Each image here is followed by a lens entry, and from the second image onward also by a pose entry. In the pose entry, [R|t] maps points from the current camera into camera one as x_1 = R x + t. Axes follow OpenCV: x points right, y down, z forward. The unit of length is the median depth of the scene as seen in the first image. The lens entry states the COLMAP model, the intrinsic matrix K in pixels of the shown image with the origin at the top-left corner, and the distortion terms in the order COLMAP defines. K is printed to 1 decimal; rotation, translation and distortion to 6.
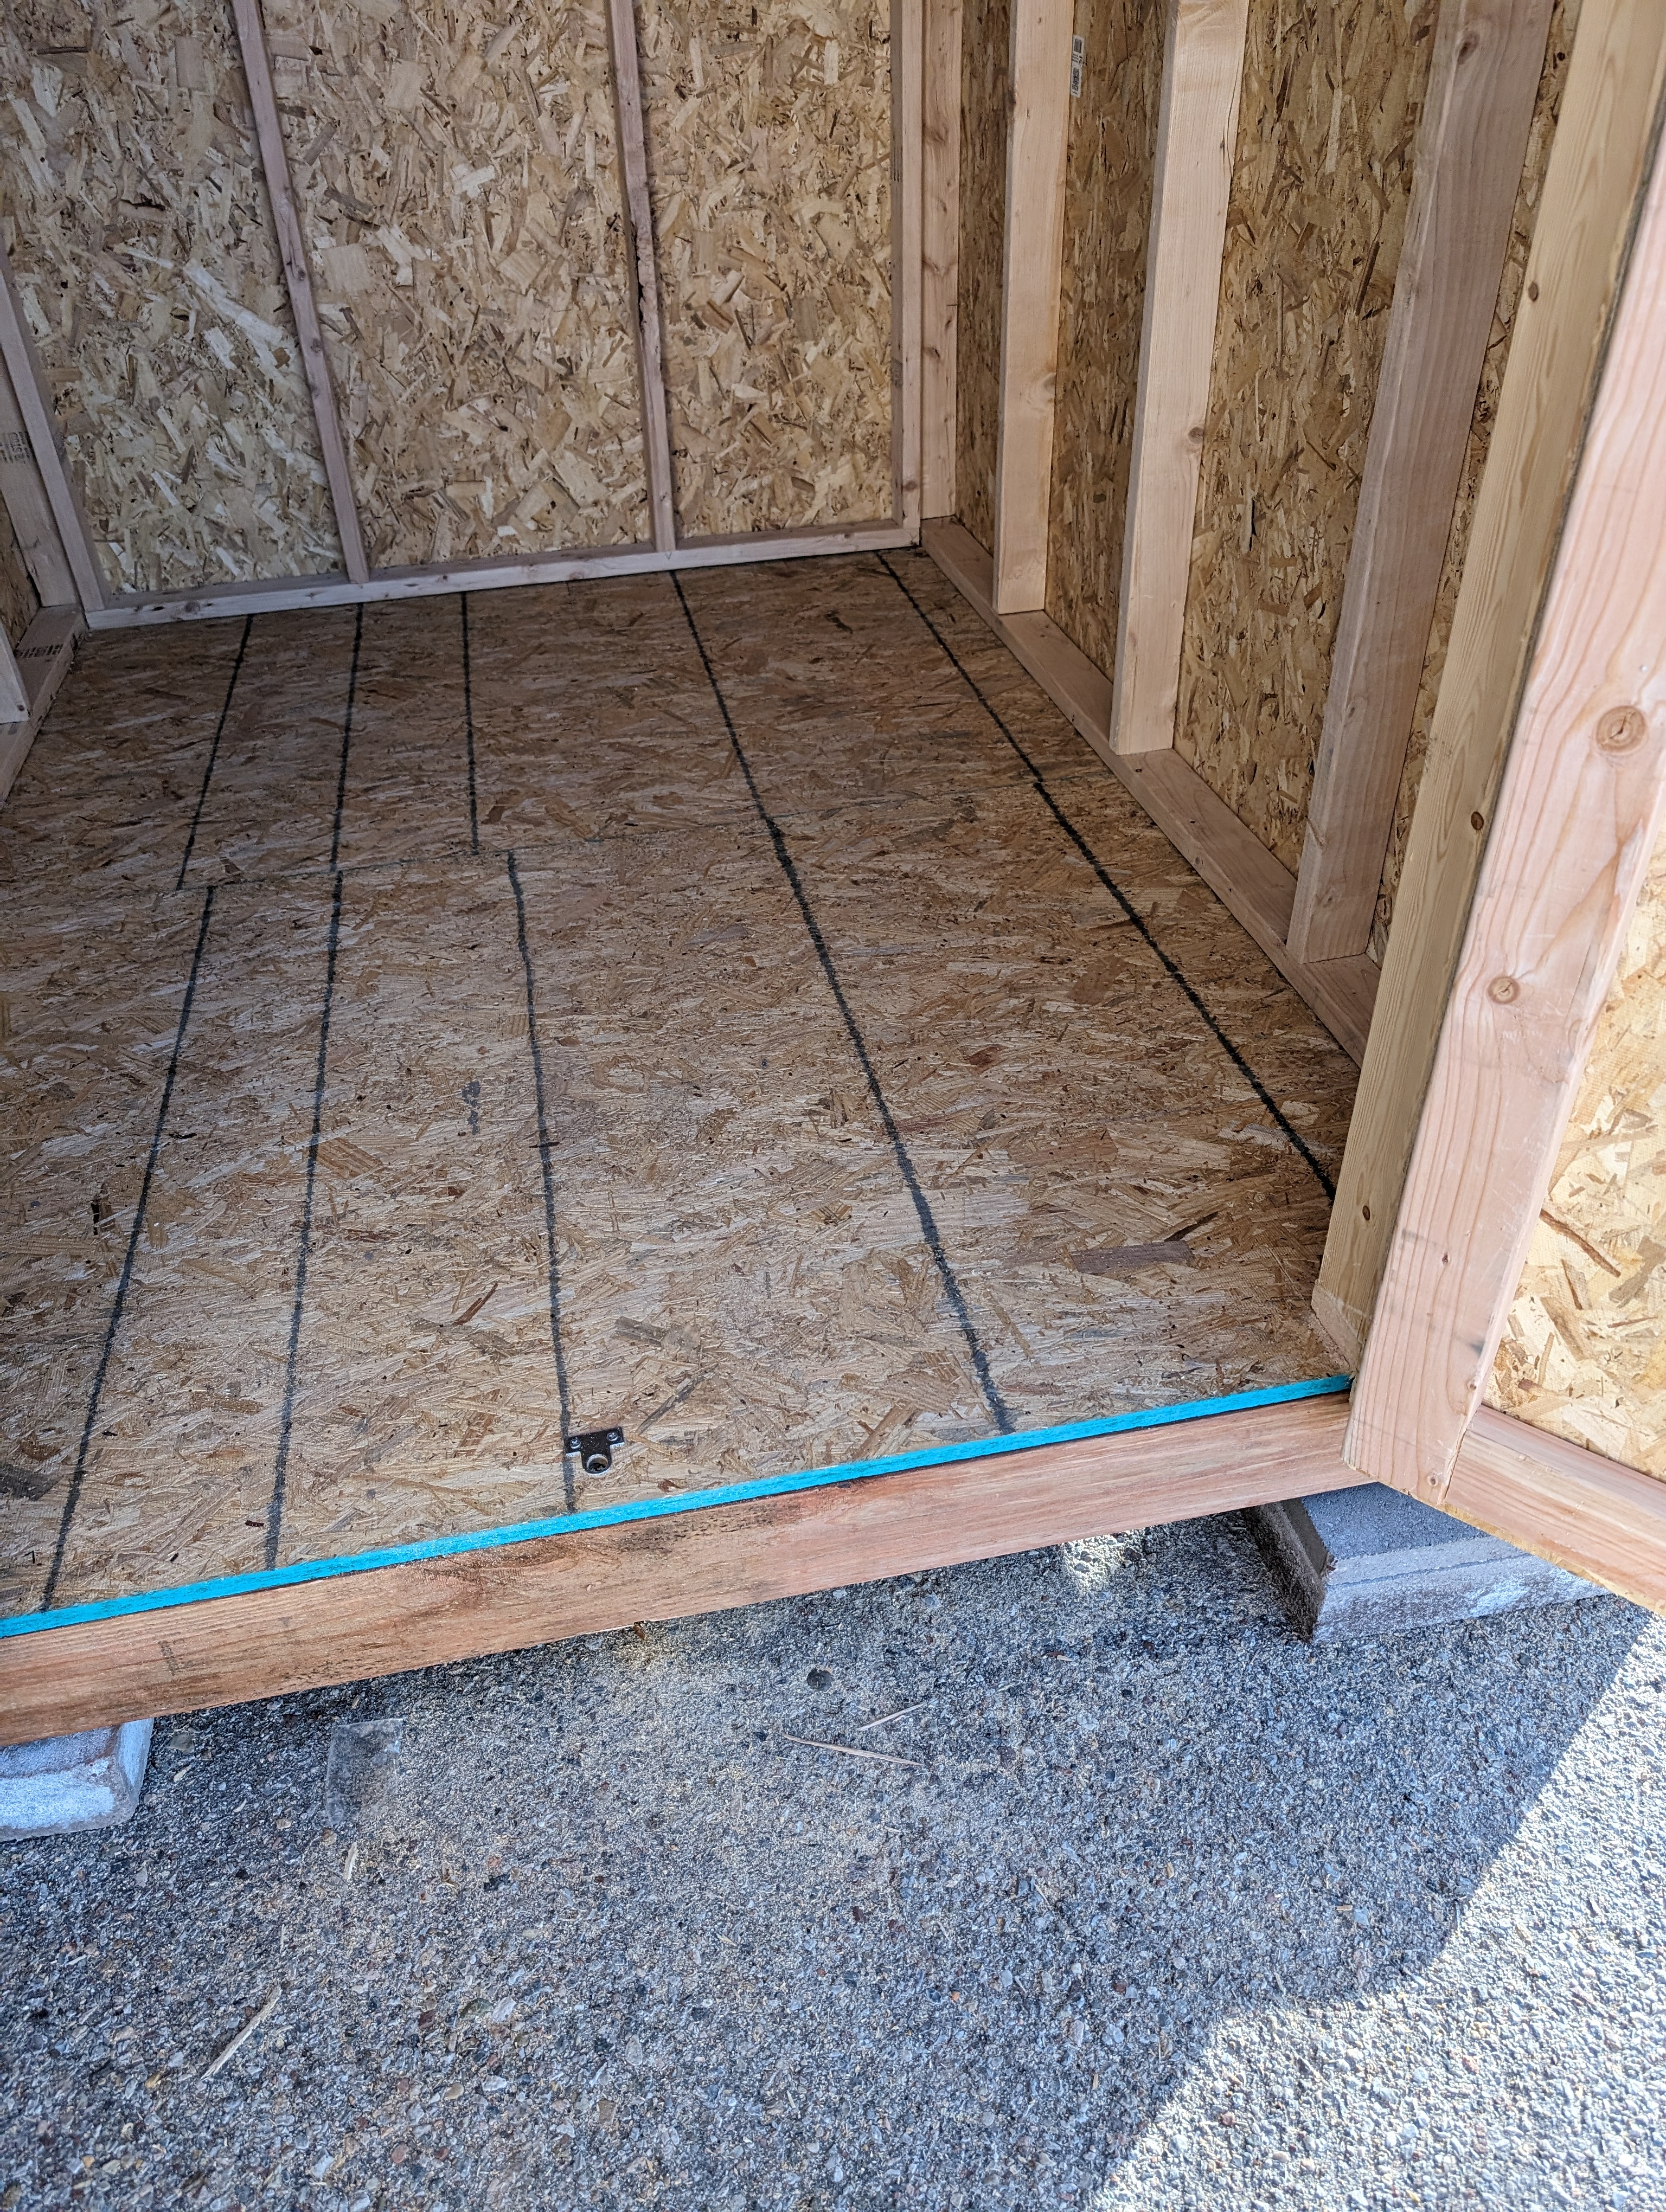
lens RADIAL K [[1586.1, 0, 813.2], [0, 1586.1, 1078.2], [0, 0, 1]] dist [0.020702, -0.022636]
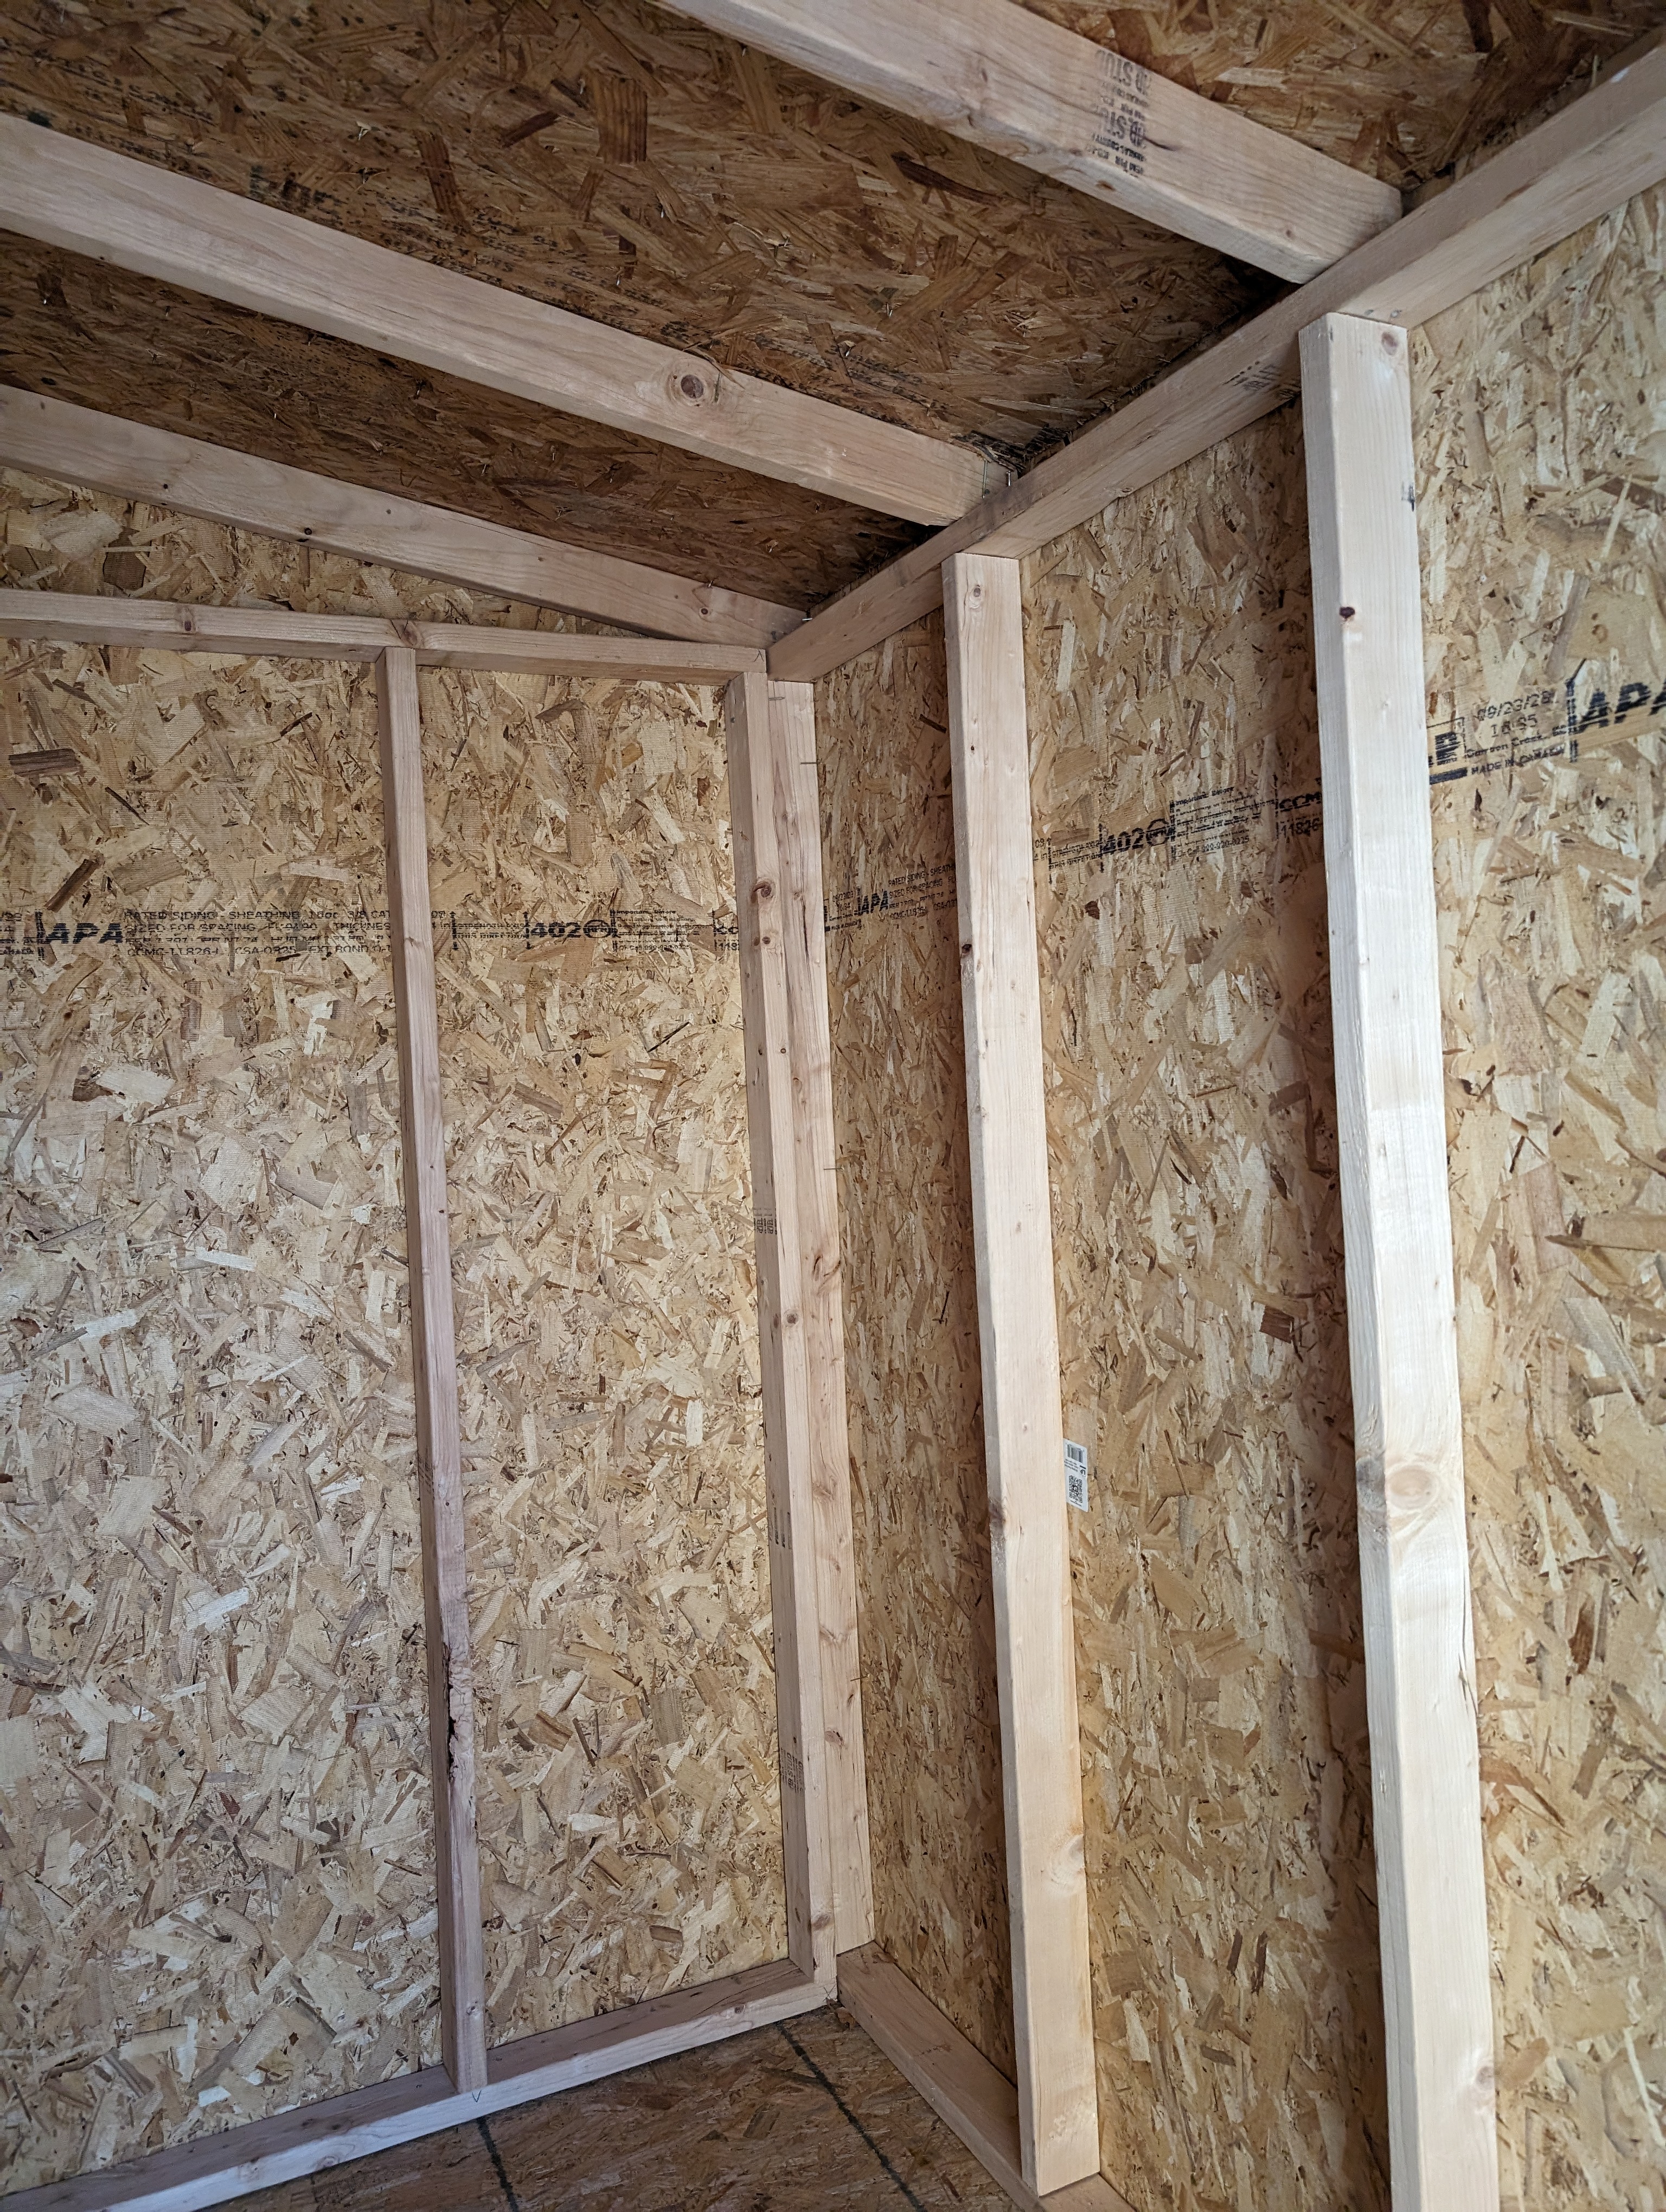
lens RADIAL K [[1586.1, 0, 858.5], [0, 1586.1, 1091.3], [0, 0, 1]] dist [0.020702, -0.022636]
pose [[0.967478, -0.013929, 0.252571, -0.111984], [0.160941, 0.804212, -0.572137, -0.296701], [-0.195152, 0.594179, 0.780299, 0.246348]]
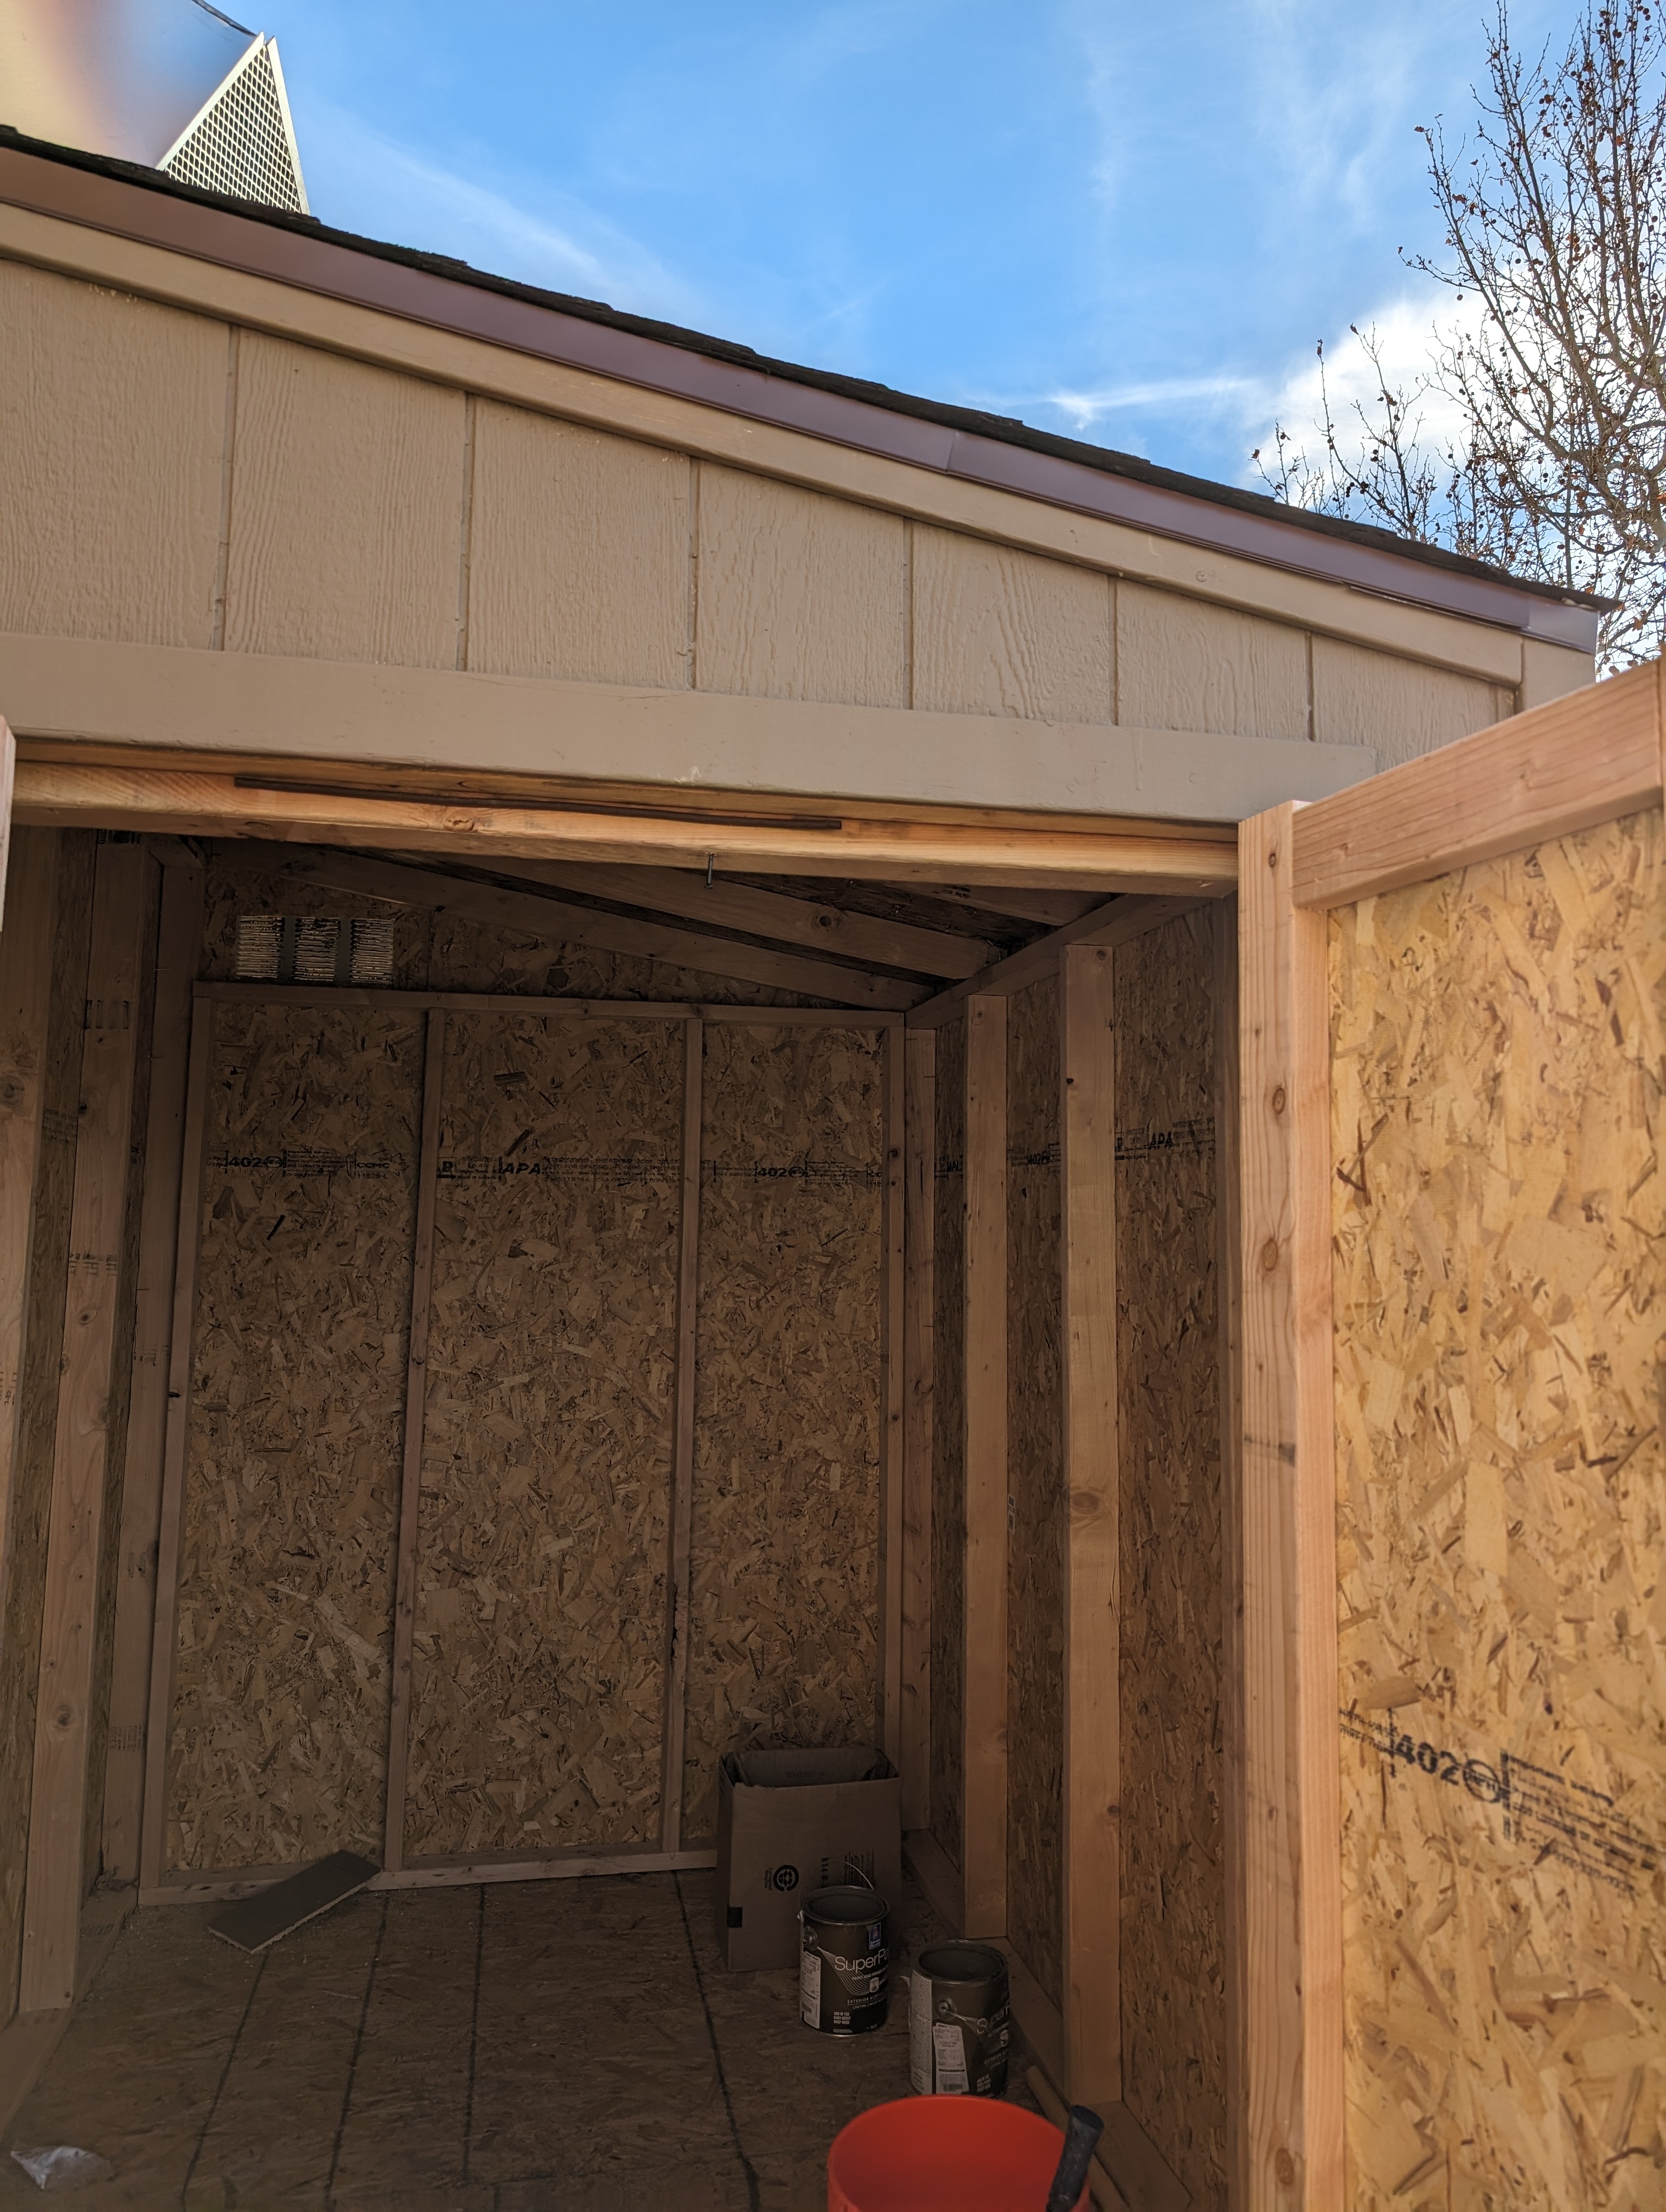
lens RADIAL K [[1586.1, 0, 830.6], [0, 1586.1, 1059.0], [0, 0, 1]] dist [0.020702, -0.022636]
pose [[0.998718, 0.050130, -0.006957, -0.000763], [-0.041686, 0.736846, -0.674775, 0.008504], [-0.028700, 0.674200, 0.737991, -0.231218]]
